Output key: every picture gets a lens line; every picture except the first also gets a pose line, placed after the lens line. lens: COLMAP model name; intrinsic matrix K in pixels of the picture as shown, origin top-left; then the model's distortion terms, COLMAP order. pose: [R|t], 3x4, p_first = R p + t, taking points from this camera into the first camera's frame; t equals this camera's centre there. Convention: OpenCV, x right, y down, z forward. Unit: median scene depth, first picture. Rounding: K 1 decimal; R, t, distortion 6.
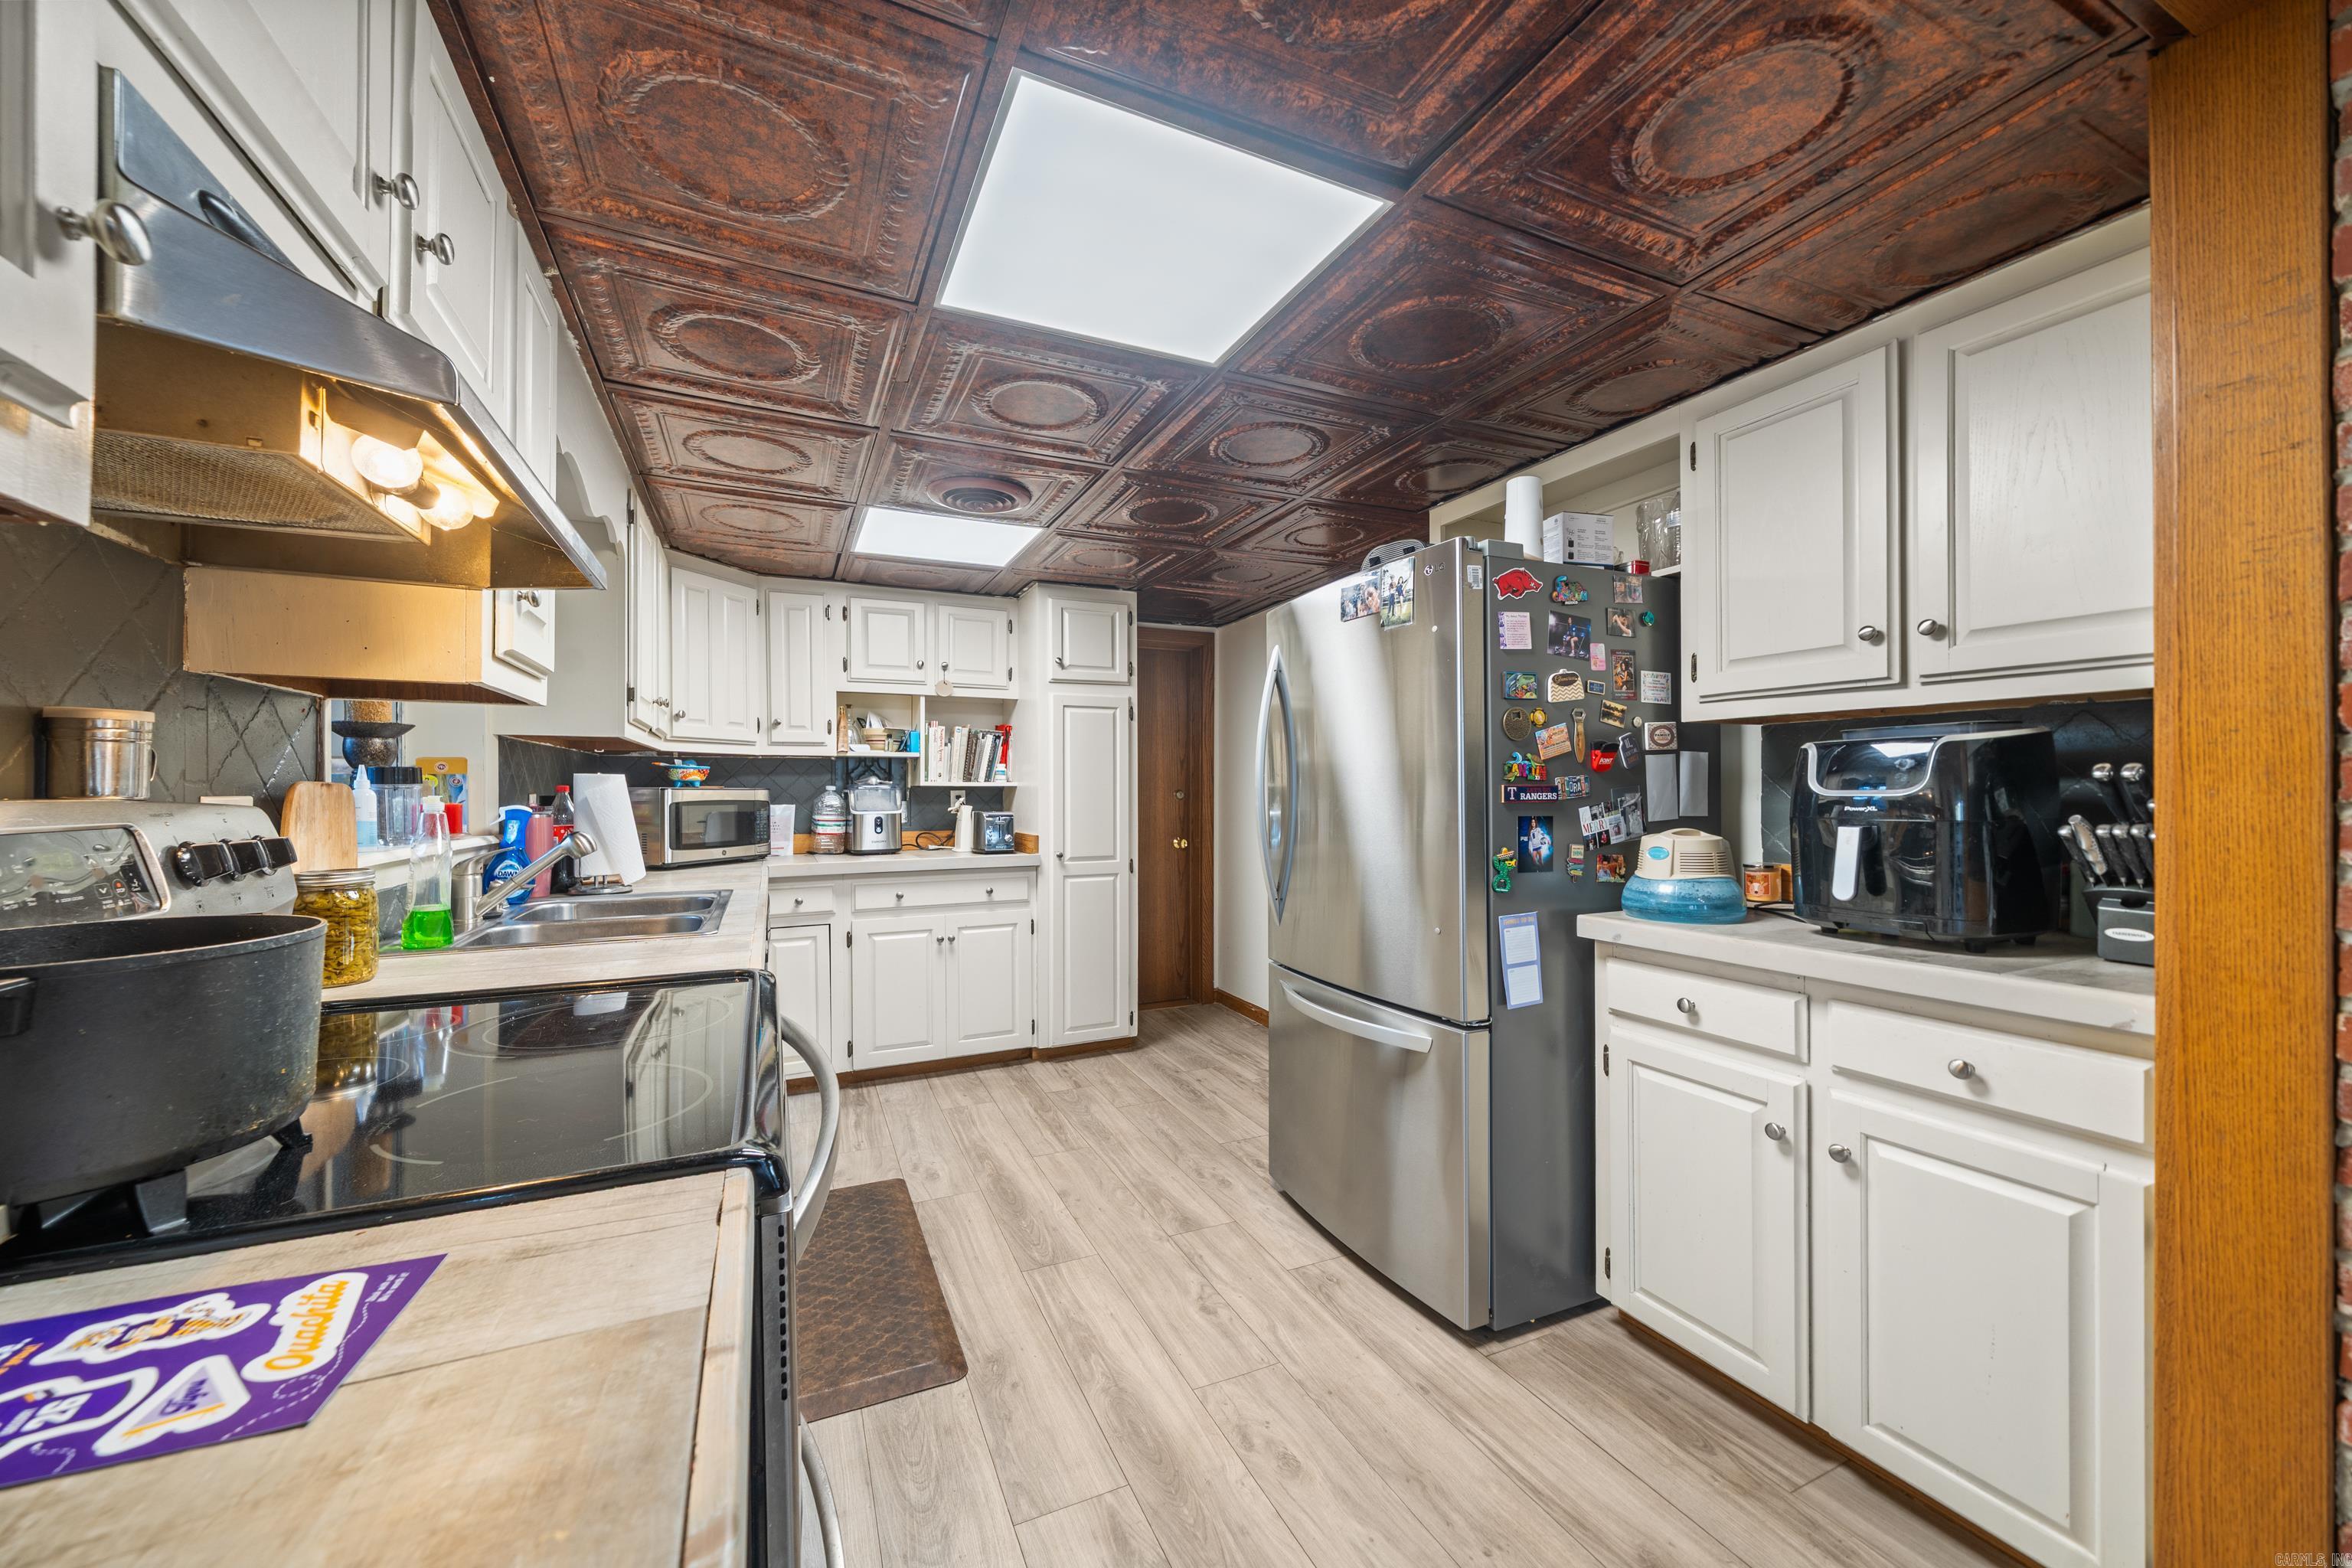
lens RADIAL K [[888.1, 0, 1163.1], [0, 888.1, 784.6], [0, 0, 1]] dist [-0.003504, 0.000053]
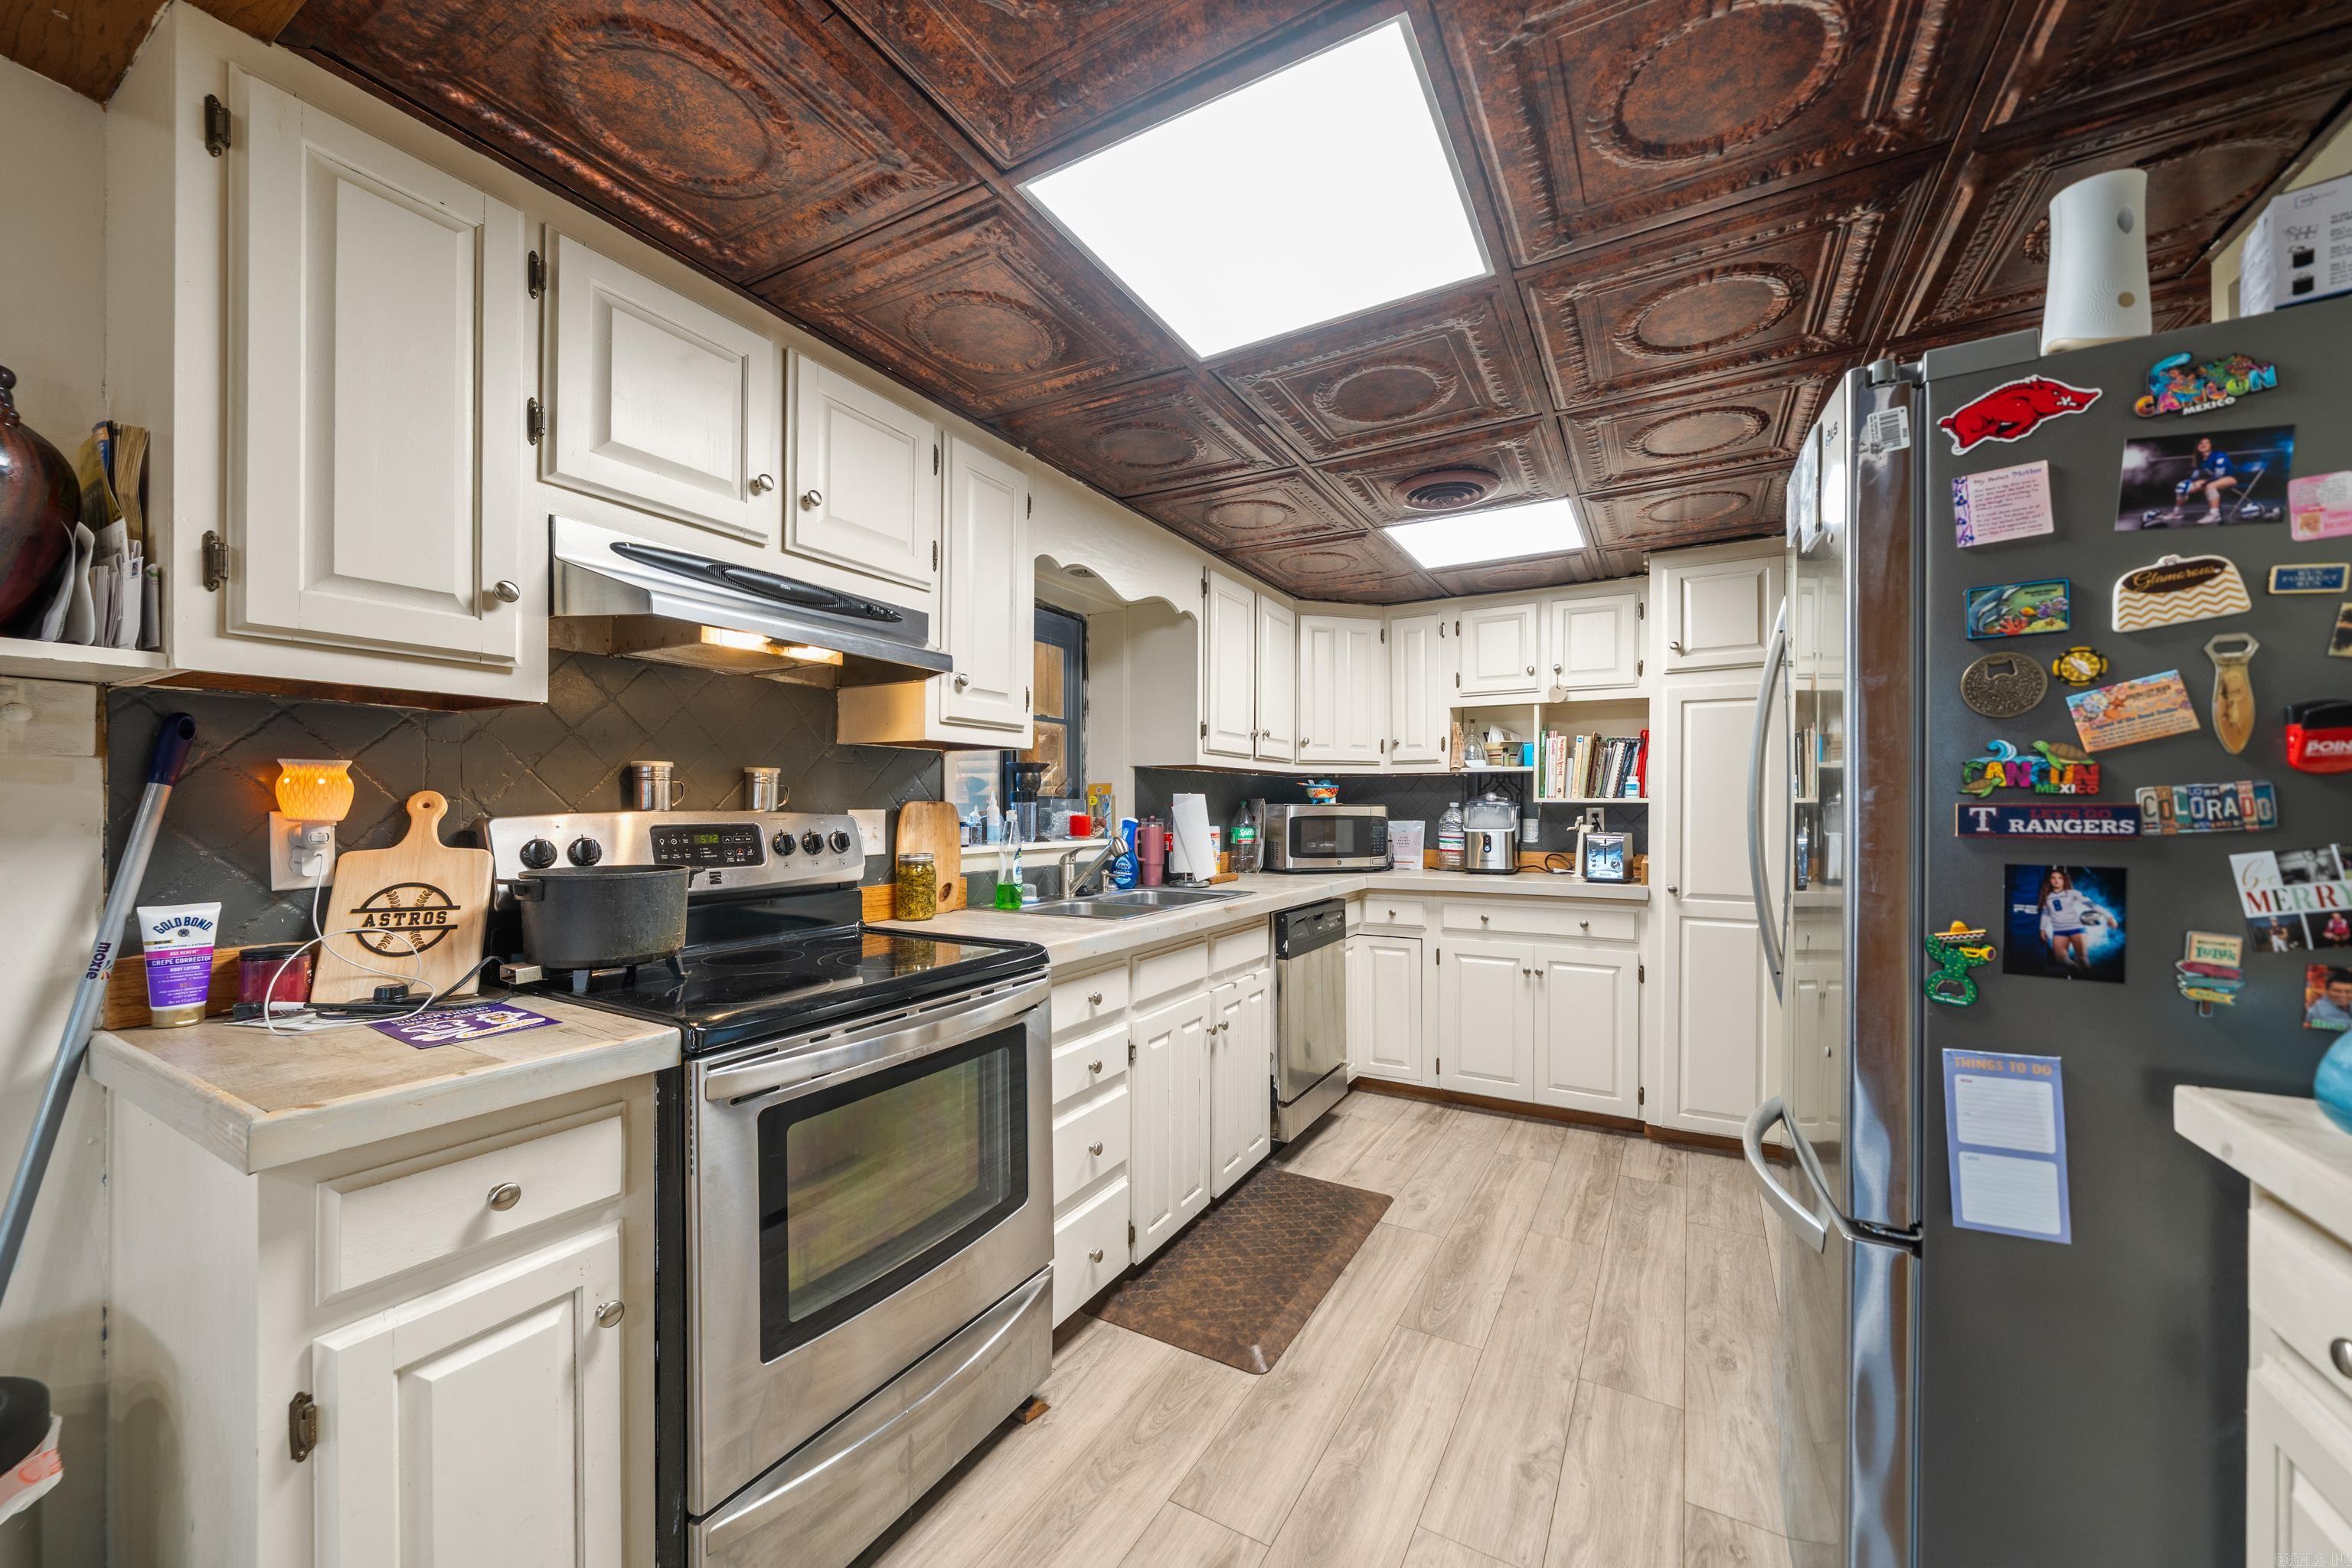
lens RADIAL K [[888.1, 0, 1116.6], [0, 888.1, 804.4], [0, 0, 1]] dist [-0.003504, 0.000053]
pose [[0.557197, 0.001905, -0.830378, 0.324174], [0.001938, 0.999992, 0.003594, -0.001163], [0.830378, -0.003612, 0.557189, 0.171244]]
